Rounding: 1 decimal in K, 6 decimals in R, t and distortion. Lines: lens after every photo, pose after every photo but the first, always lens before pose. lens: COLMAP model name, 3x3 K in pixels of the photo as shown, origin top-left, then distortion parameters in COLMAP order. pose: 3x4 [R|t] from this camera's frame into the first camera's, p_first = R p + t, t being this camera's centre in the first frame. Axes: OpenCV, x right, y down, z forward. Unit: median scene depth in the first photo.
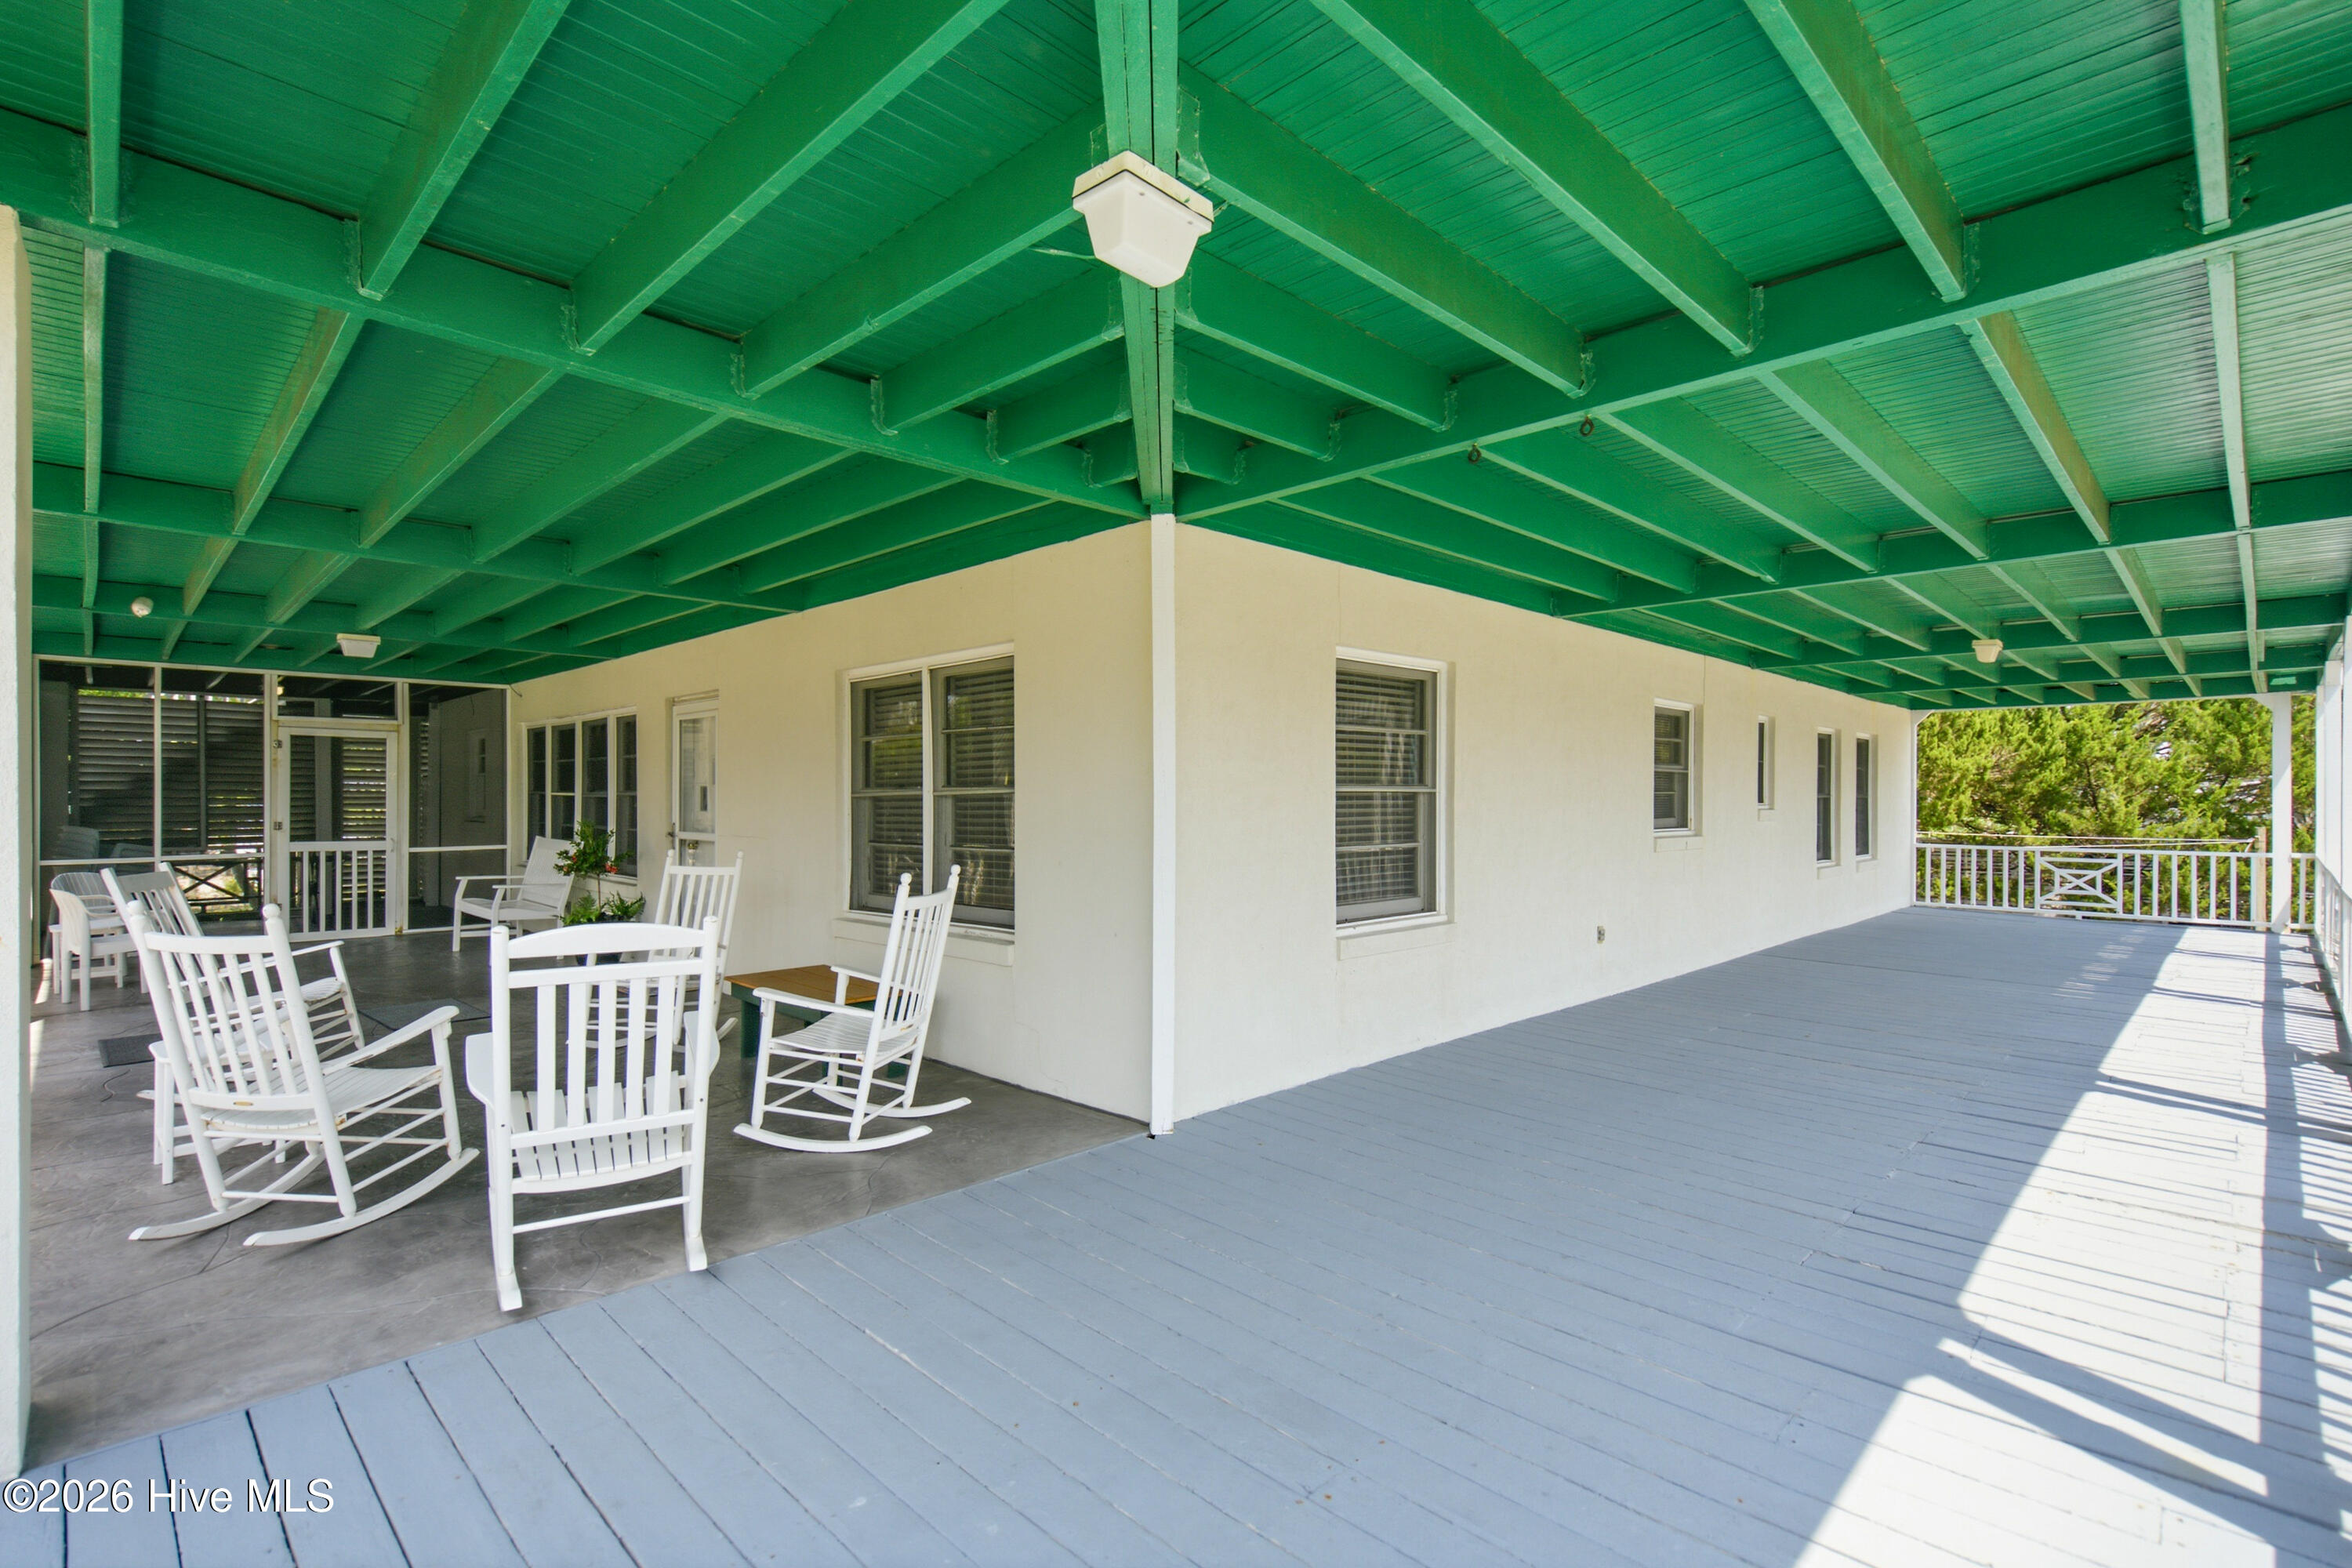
lens RADIAL K [[1080.8, 0, 1180.2], [0, 1080.8, 801.3], [0, 0, 1]] dist [0.002844, 0.000566]
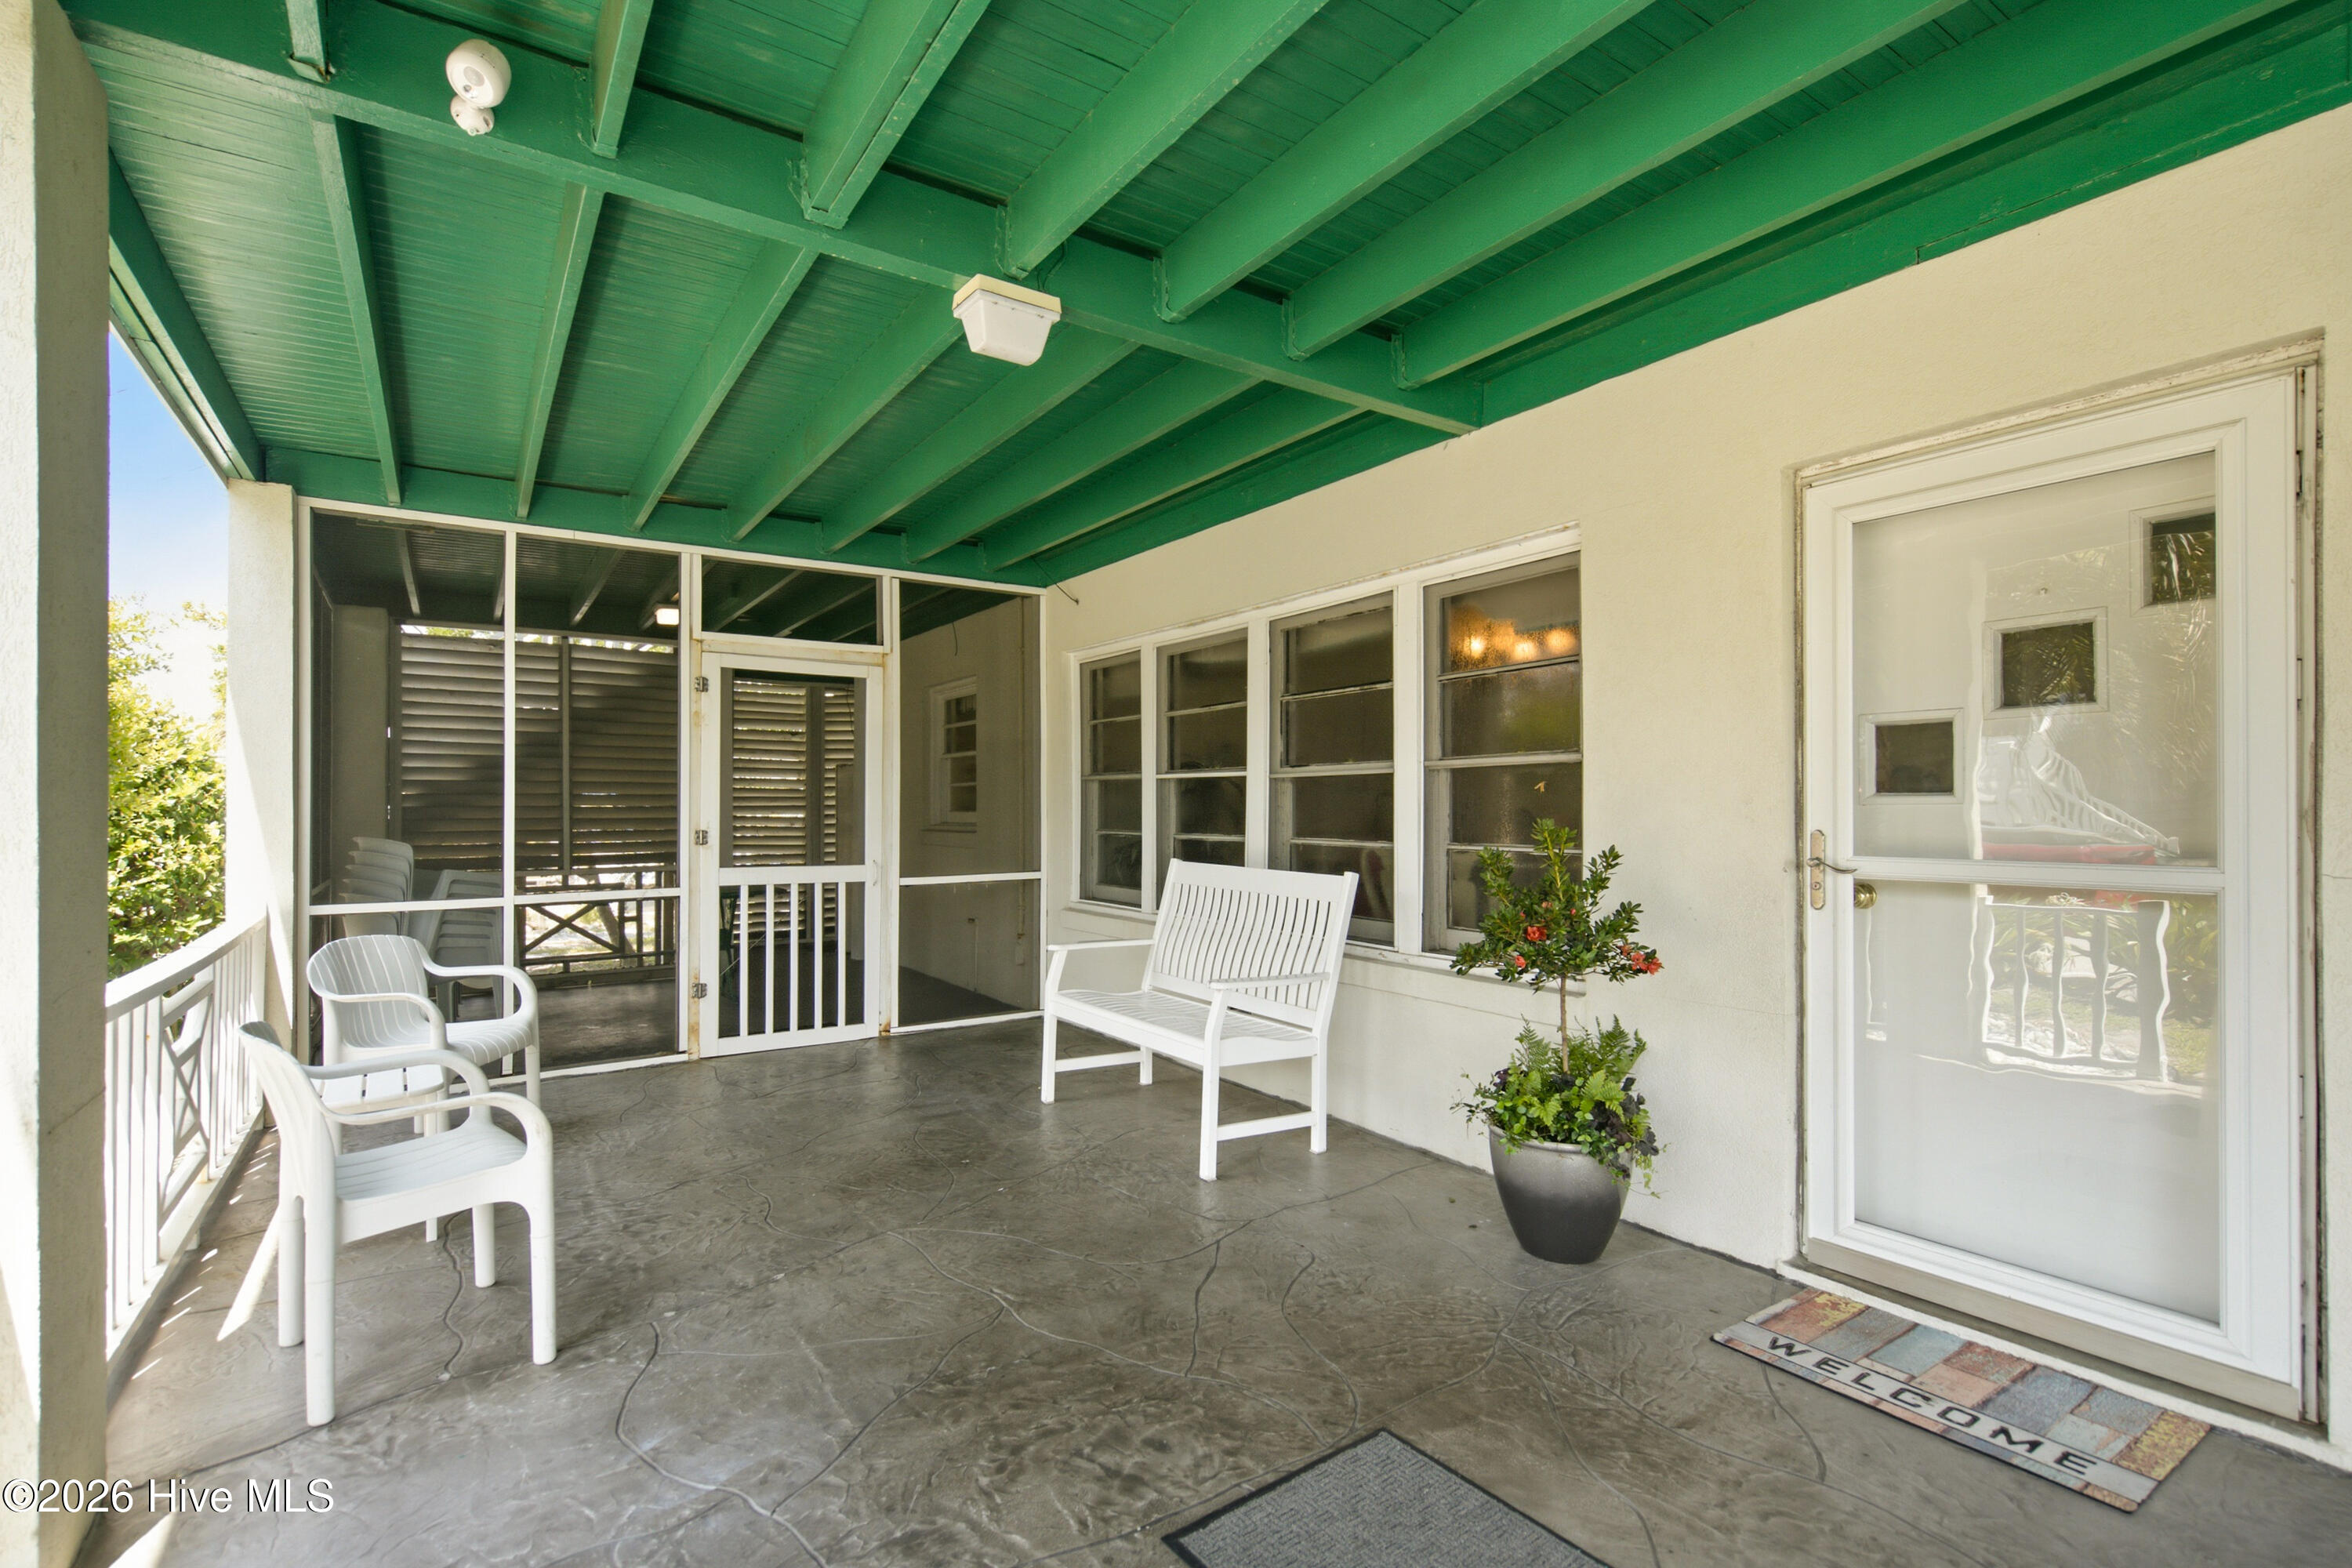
lens RADIAL K [[1080.8, 0, 1180.2], [0, 1080.8, 801.3], [0, 0, 1]] dist [0.002844, 0.000566]
pose [[0.980769, -0.006479, -0.195065, -0.466401], [0.004452, 0.999931, -0.010830, 0.010927], [0.195122, 0.009753, 0.980731, 0.490582]]
